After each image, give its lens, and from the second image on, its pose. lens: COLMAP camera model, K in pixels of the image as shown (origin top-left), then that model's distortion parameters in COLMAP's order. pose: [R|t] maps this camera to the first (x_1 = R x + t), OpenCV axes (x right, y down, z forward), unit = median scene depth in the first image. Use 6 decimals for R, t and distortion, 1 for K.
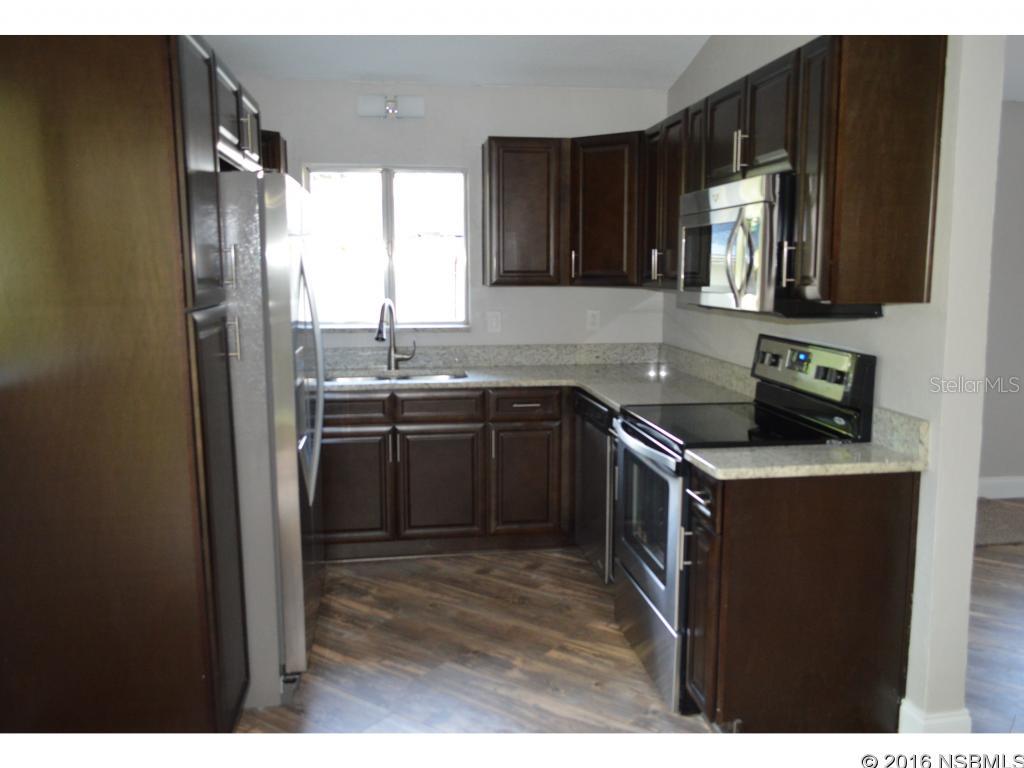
lens RADIAL K [[848.6, 0, 512.0], [0, 848.6, 384.0], [0, 0, 1]] dist [-0.000703, 0.003122]
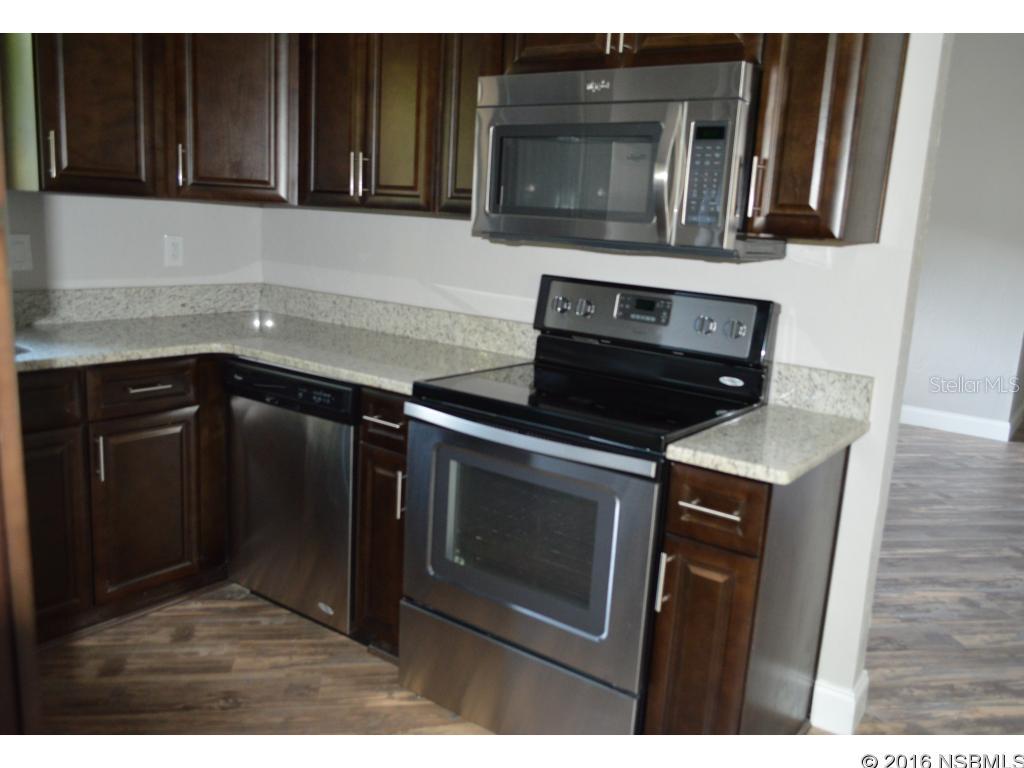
lens RADIAL K [[846.3, 0, 470.0], [0, 846.3, 383.8], [0, 0, 1]] dist [-0.003157, 0.010197]
pose [[0.707991, -0.101682, 0.698863, -0.243172], [0.040542, 0.993800, 0.103523, -0.032899], [-0.705056, -0.044960, 0.707725, 0.380177]]
